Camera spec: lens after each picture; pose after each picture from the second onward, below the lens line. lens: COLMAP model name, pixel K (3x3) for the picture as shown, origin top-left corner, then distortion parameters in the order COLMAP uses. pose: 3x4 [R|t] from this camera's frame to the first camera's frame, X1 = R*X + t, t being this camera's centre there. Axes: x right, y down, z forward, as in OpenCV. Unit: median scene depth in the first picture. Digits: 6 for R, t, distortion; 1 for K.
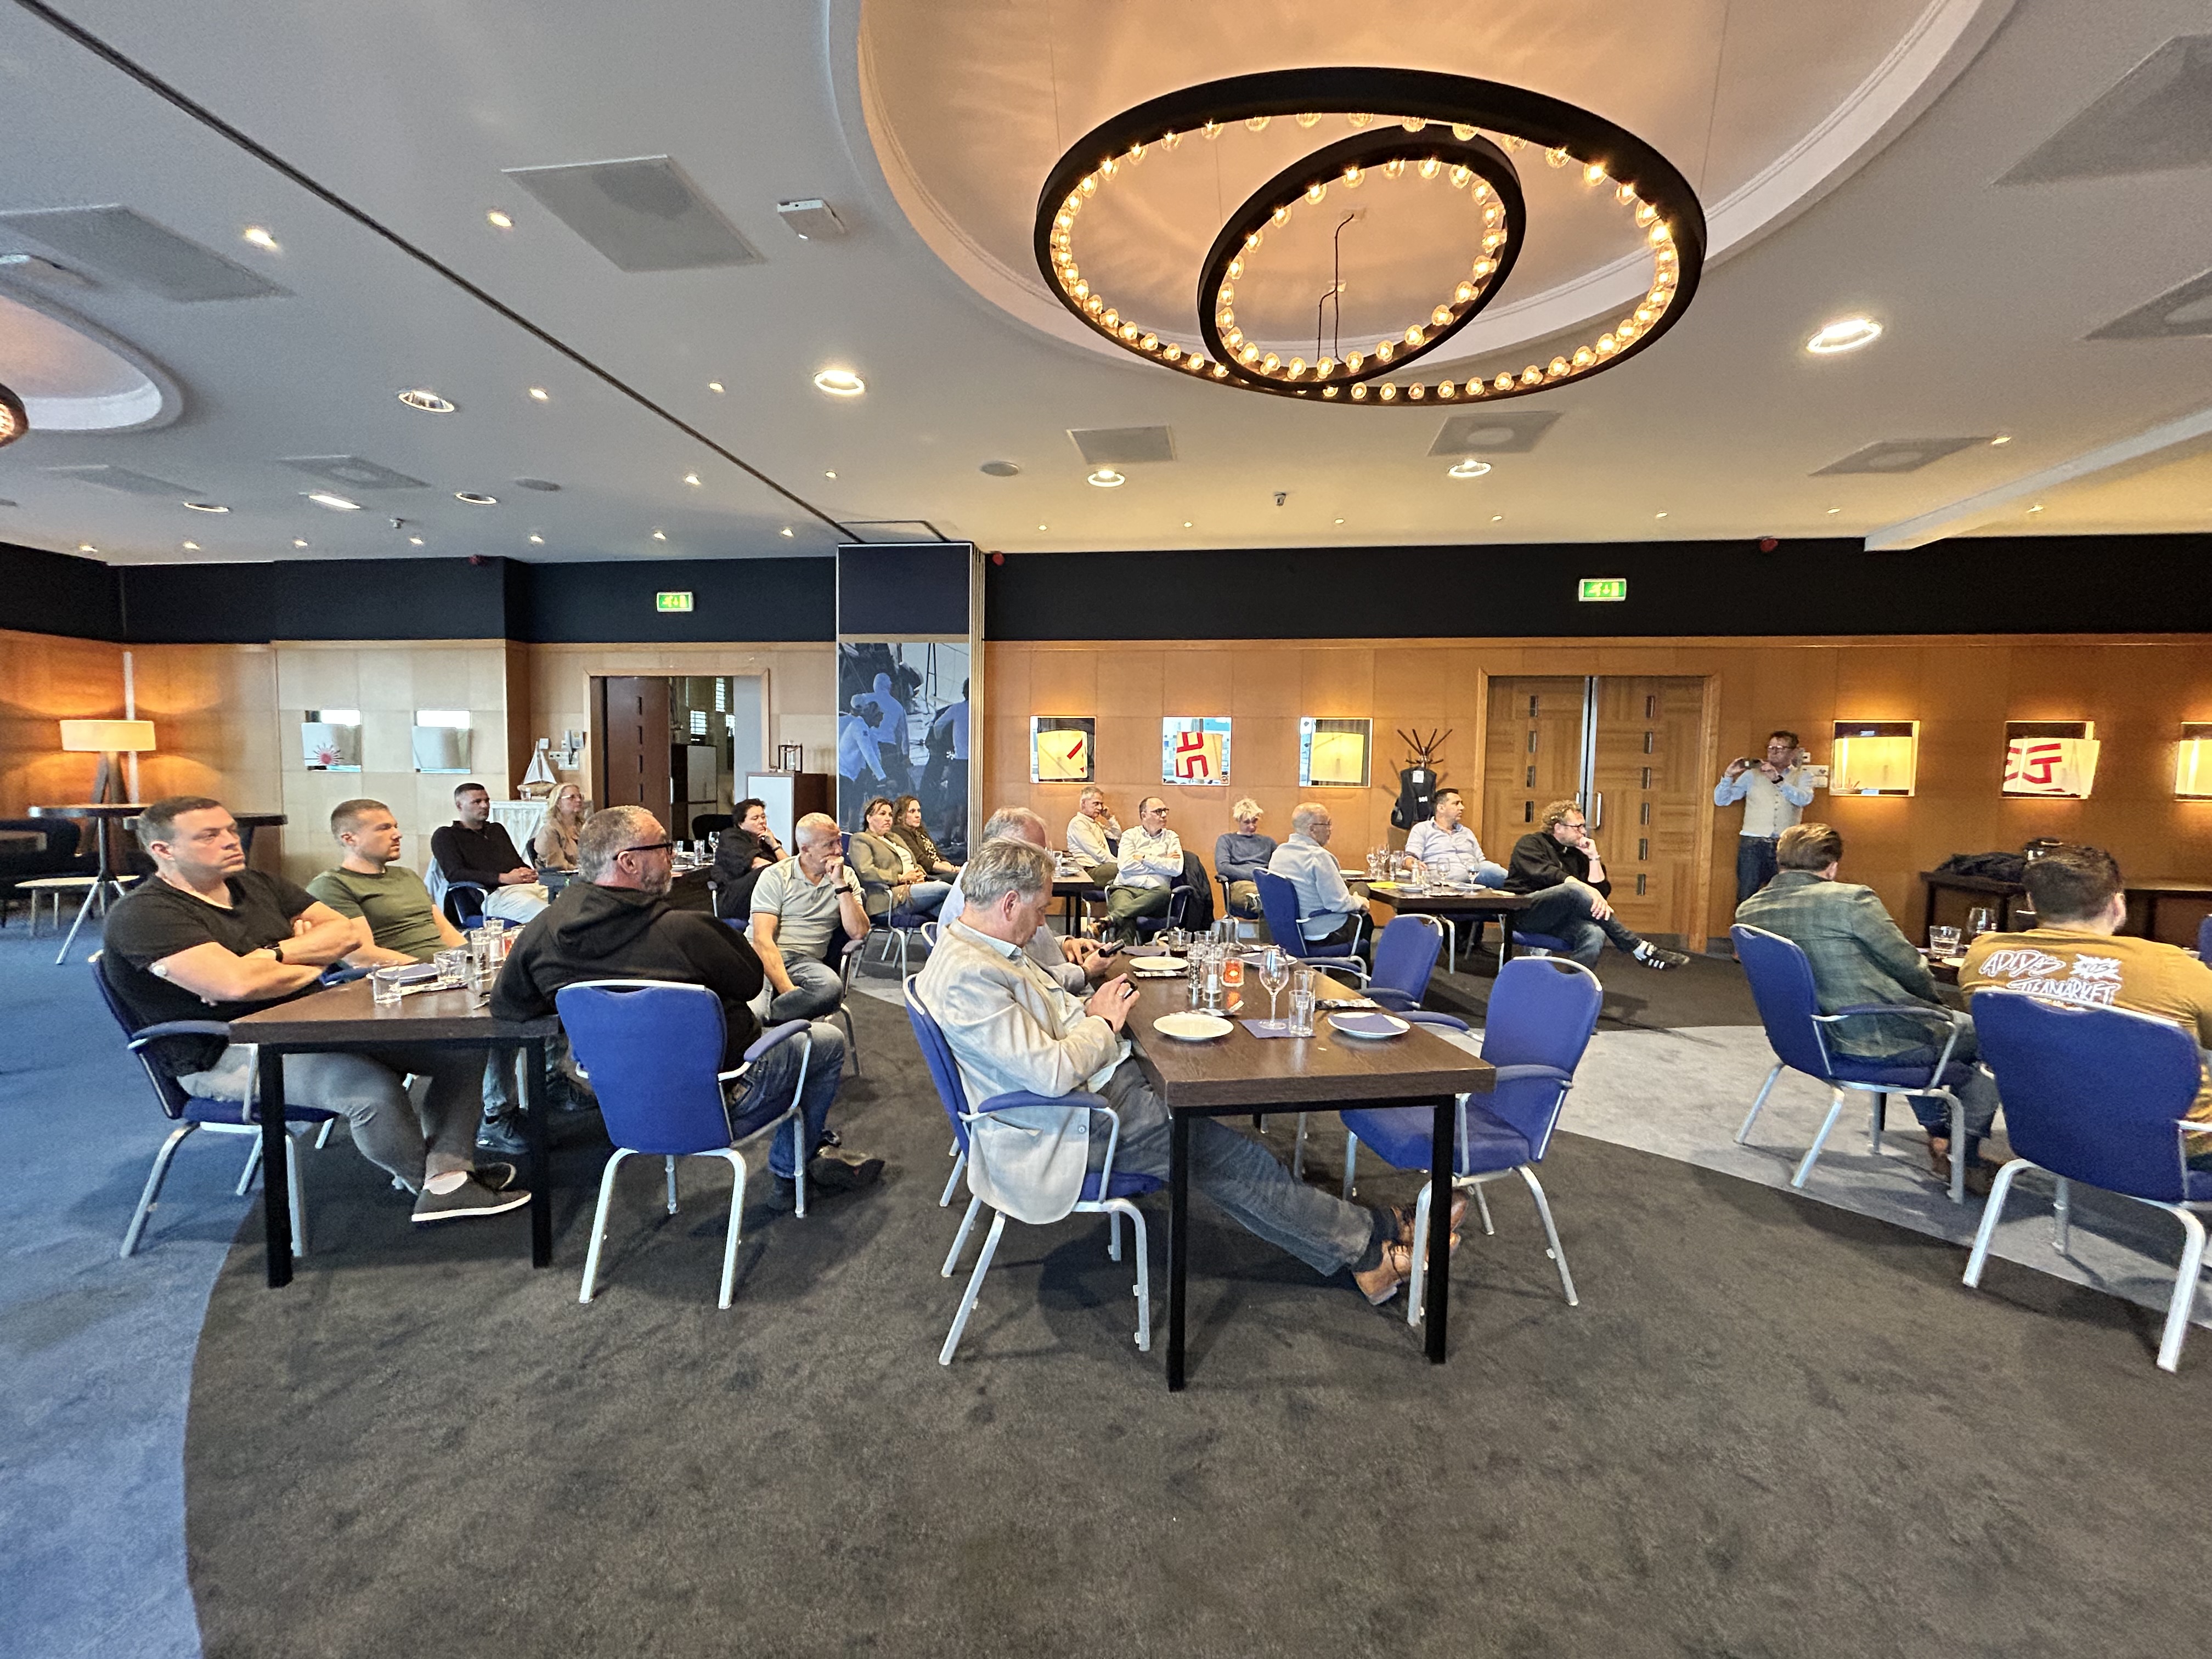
lens RADIAL K [[880.7, 0, 1105.7], [0, 880.7, 833.7], [0, 0, 1]] dist [0.001903, -0.001317]
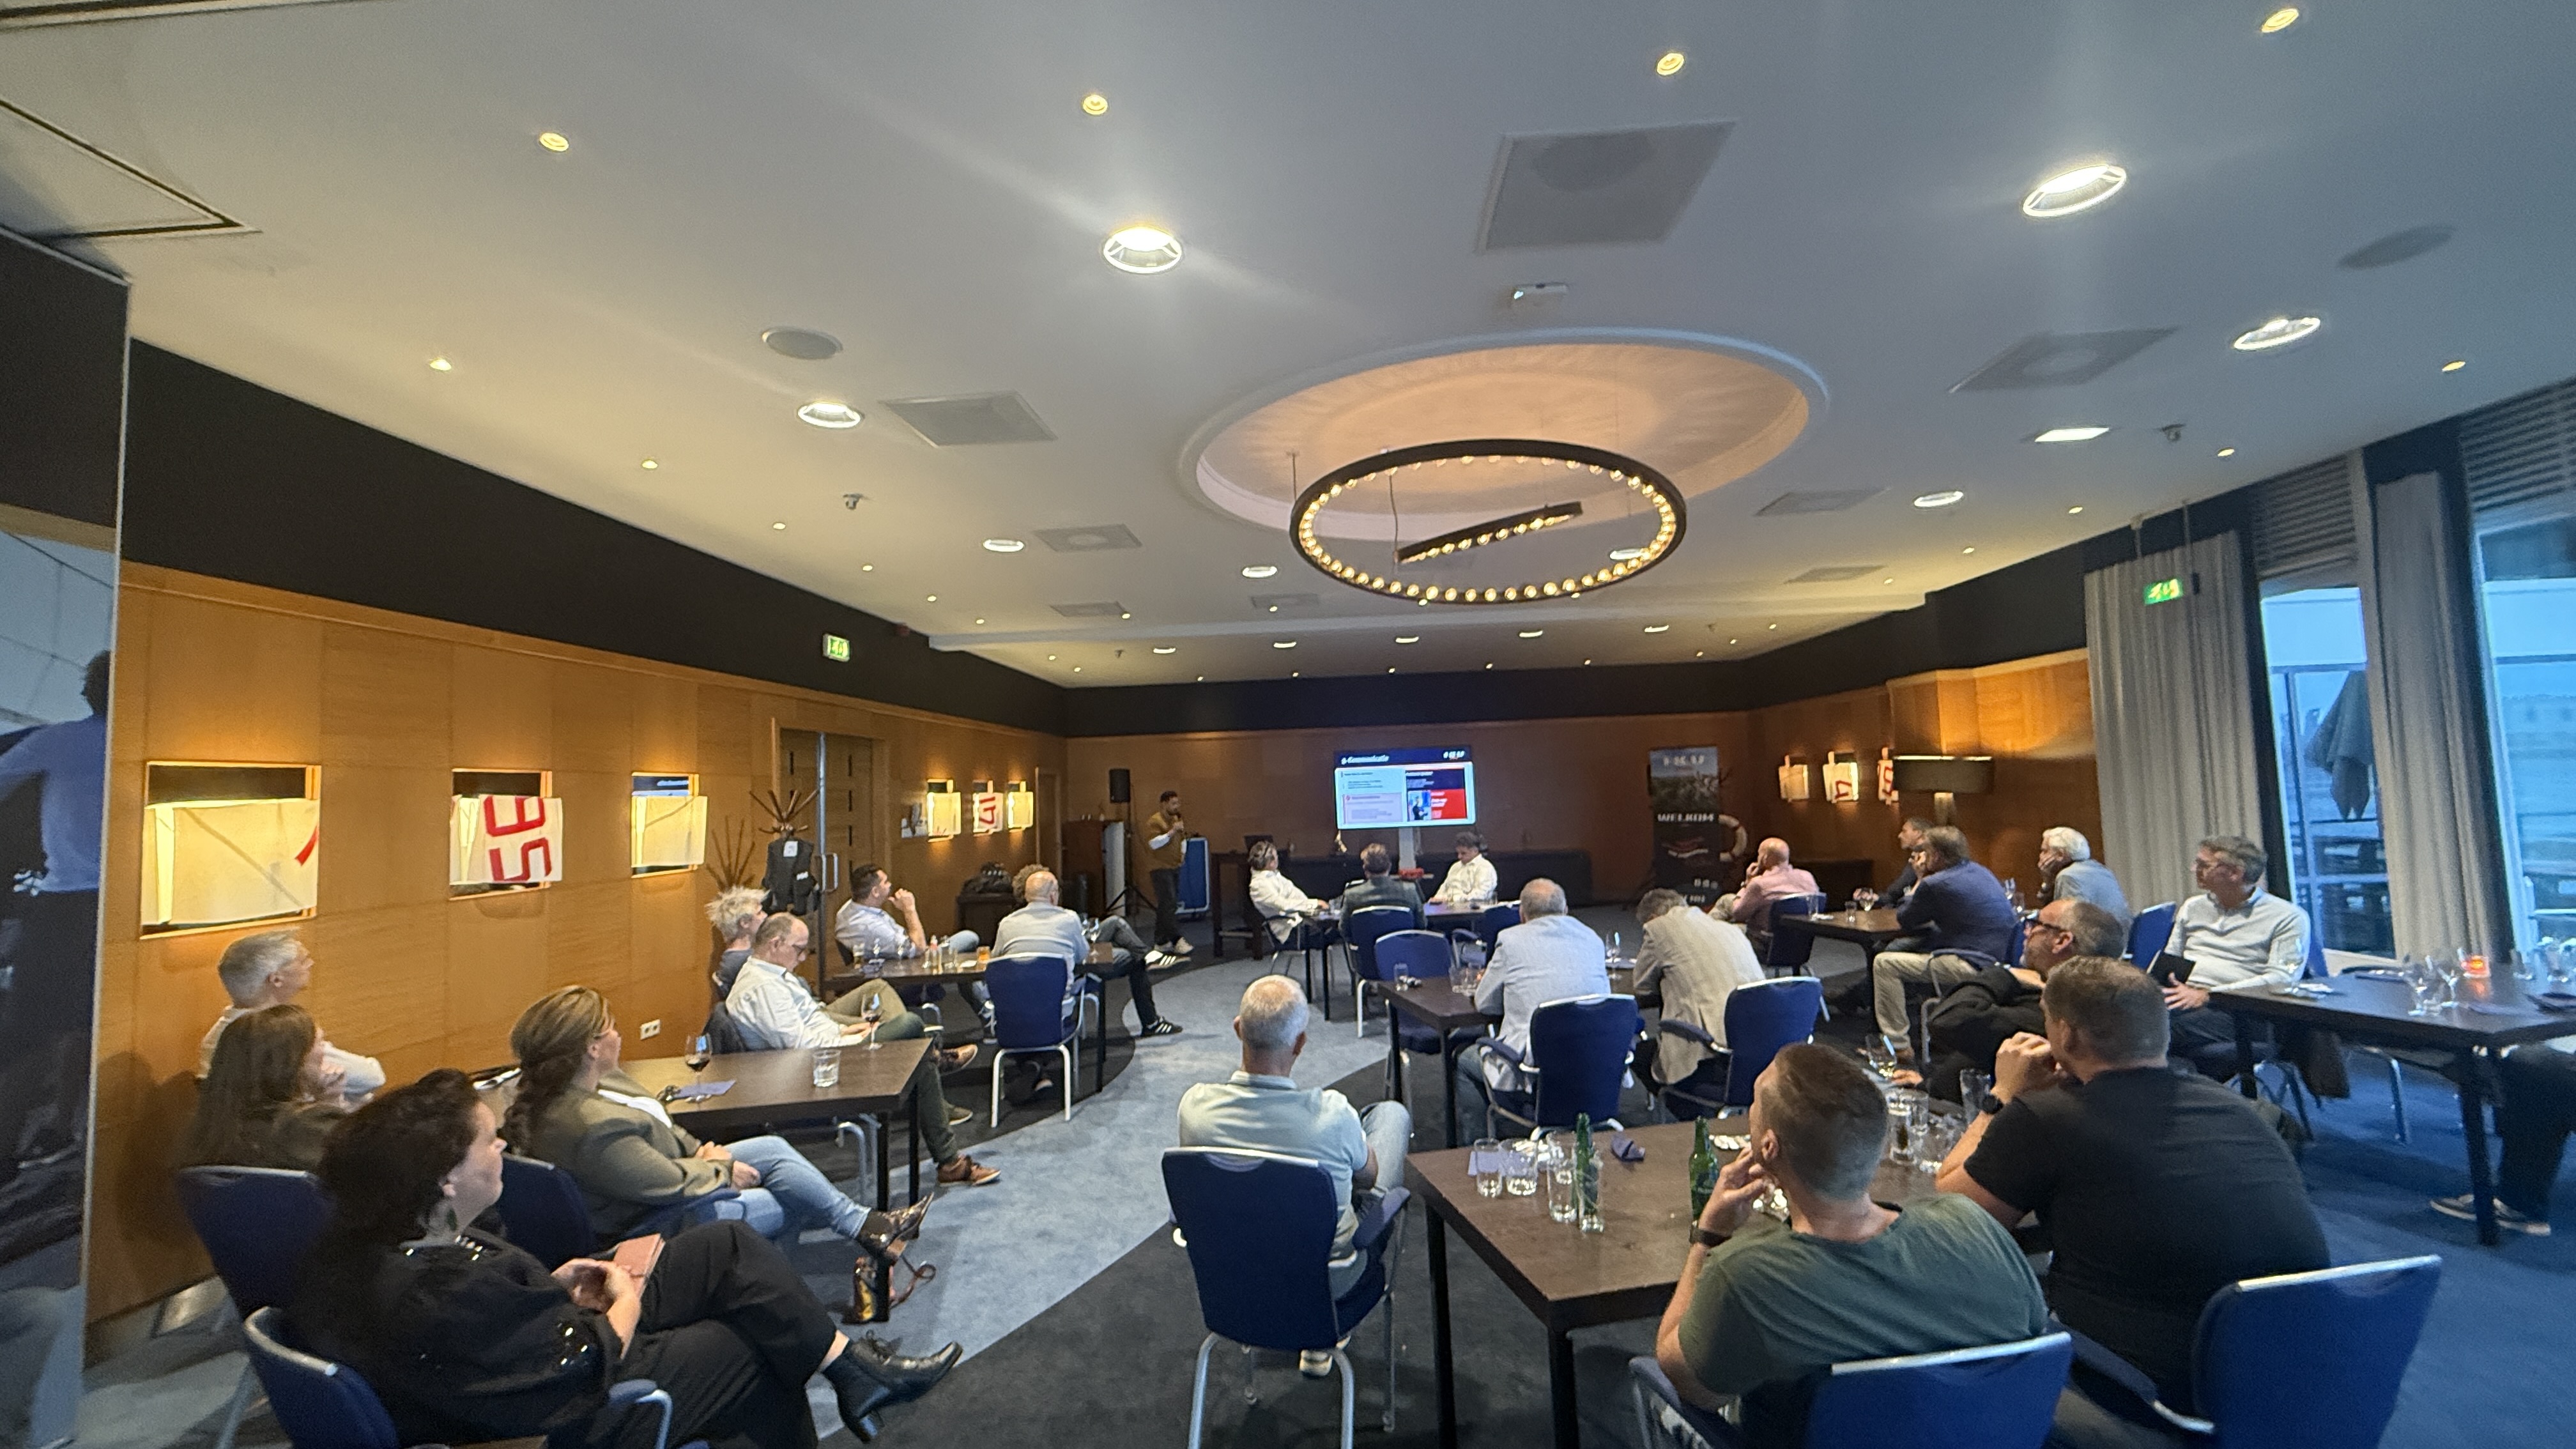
lens RADIAL K [[1031.6, 0, 1243.6], [0, 1031.6, 701.0], [0, 0, 1]] dist [0.016935, -0.000159]
pose [[-0.057328, 0.076080, 0.995452, -0.588151], [0.096370, 0.992858, -0.070332, -0.085937], [-0.993693, 0.091900, -0.064250, 0.587218]]
